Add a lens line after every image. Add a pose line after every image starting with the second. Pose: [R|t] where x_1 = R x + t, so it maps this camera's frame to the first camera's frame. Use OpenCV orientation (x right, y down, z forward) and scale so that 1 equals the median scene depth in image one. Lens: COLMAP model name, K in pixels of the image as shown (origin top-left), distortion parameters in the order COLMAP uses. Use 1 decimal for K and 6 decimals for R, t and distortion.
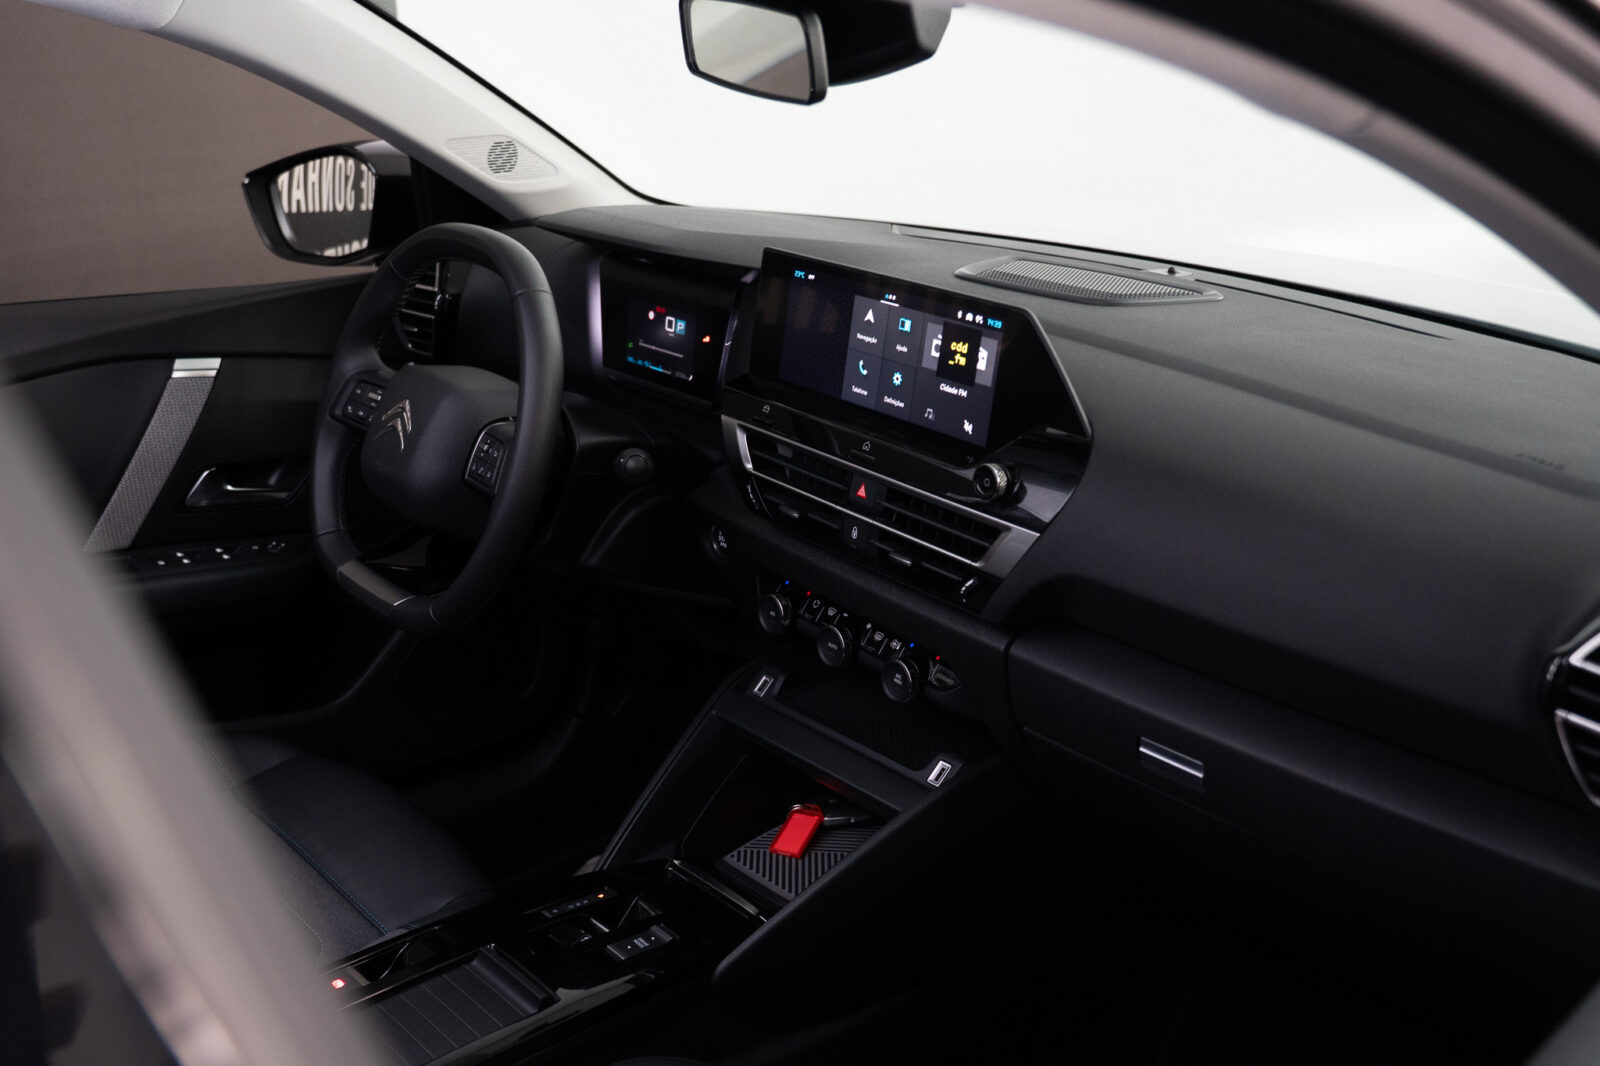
lens RADIAL K [[1671.0, 0, 797.6], [0, 1671.0, 531.9], [0, 0, 1]] dist [-0.197168, 0.000000]
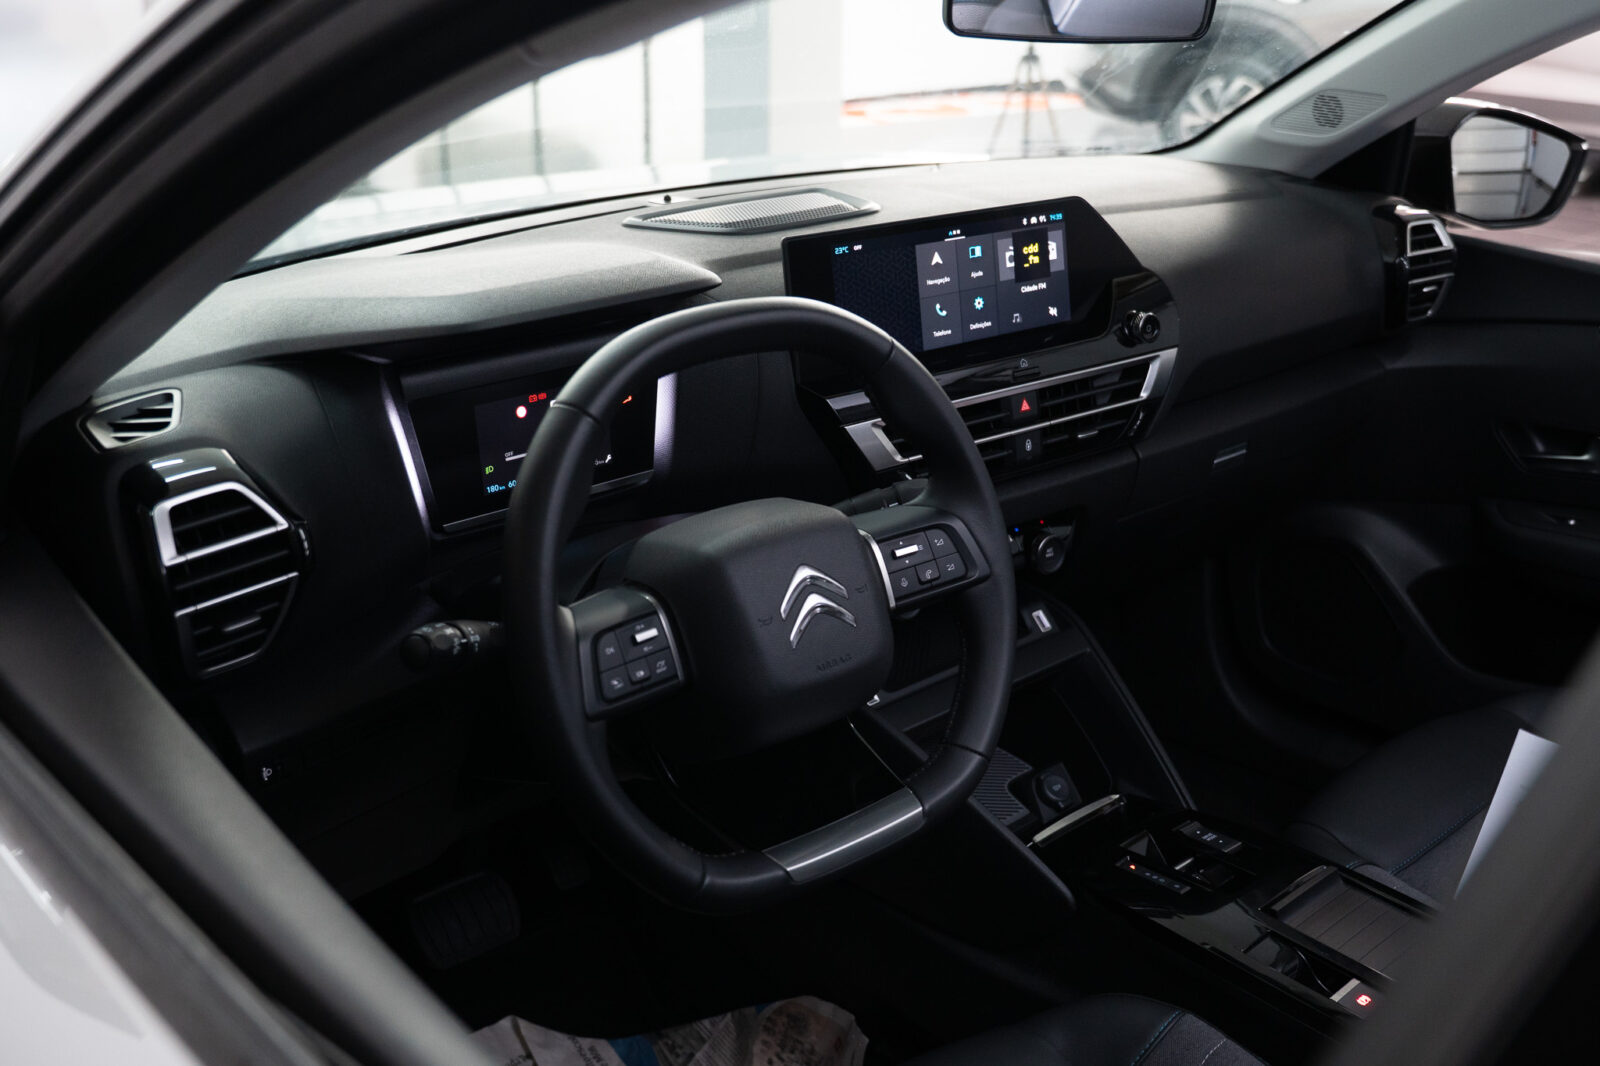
lens RADIAL K [[1671.0, 0, 799.1], [0, 1671.0, 530.4], [0, 0, 1]] dist [-0.197168, 0.000000]
pose [[-0.012540, -0.370715, 0.928662, -0.963622], [0.329844, 0.875217, 0.353834, -0.373197], [-0.943952, 0.310751, 0.111302, 1.025374]]
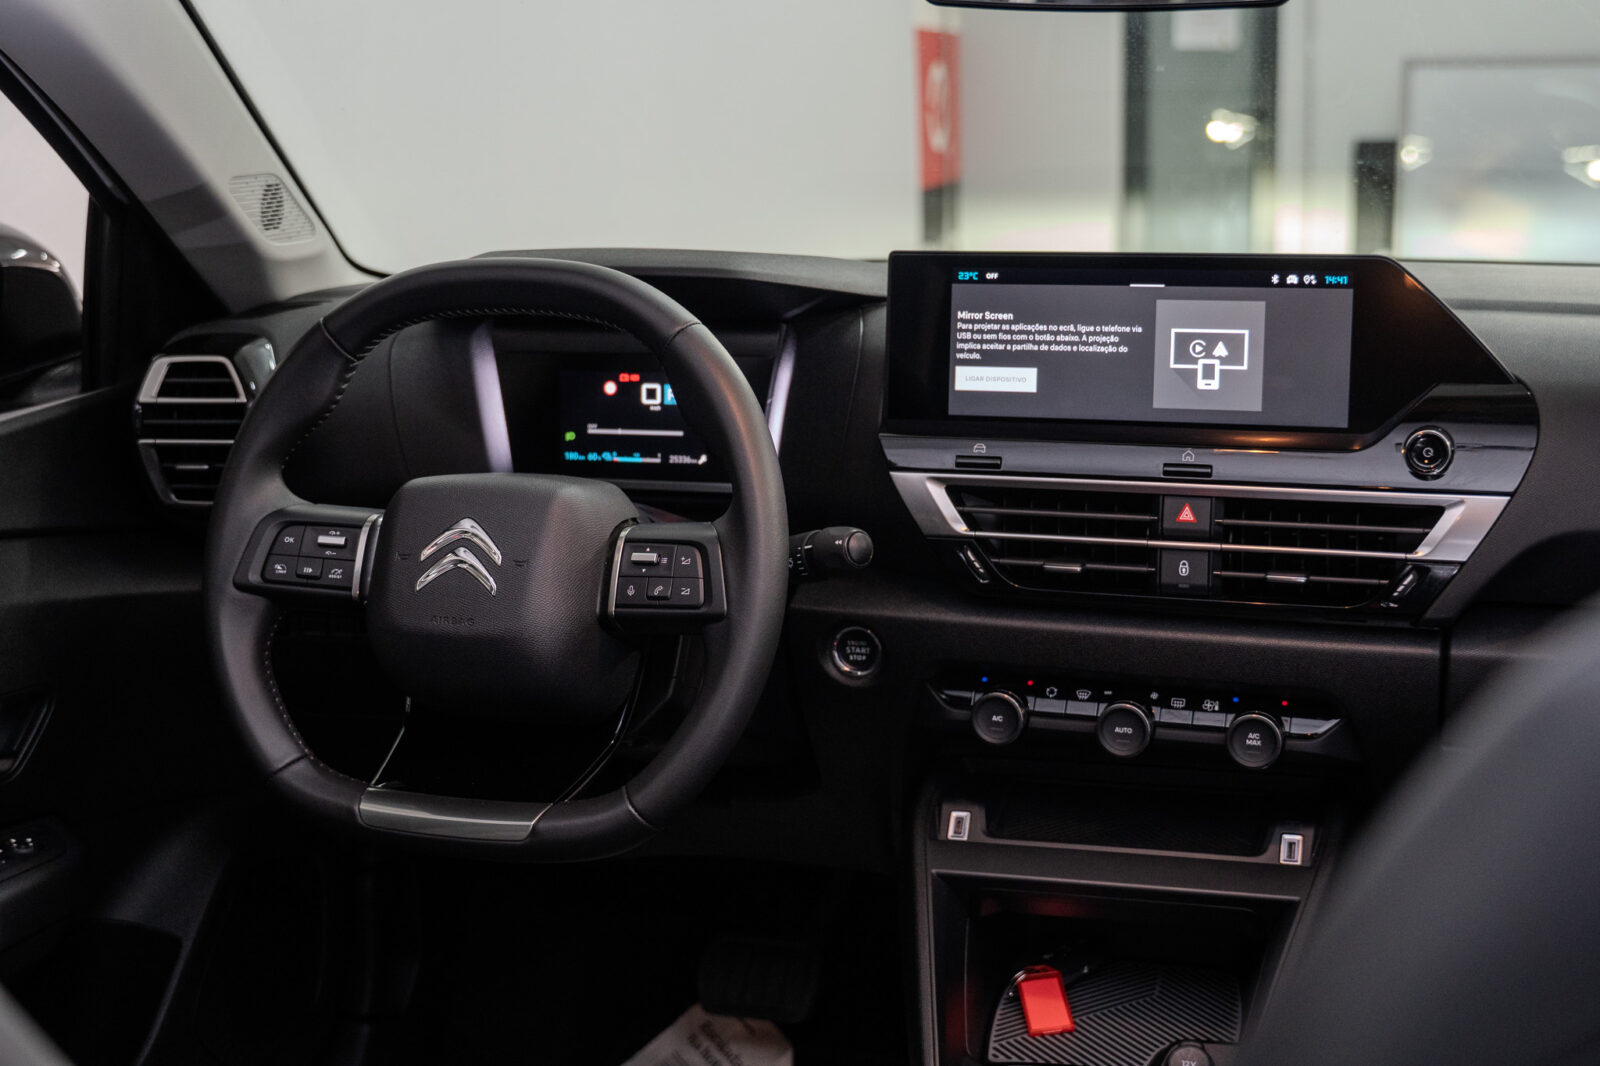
lens RADIAL K [[2043.7, 0, 802.7], [0, 2043.7, 536.2], [0, 0, 1]] dist [-0.135837, 0.000000]
pose [[0.835903, -0.151175, 0.527648, -0.620204], [0.213410, 0.975199, -0.058683, 0.003820], [-0.505690, 0.161658, 0.847434, 0.264745]]
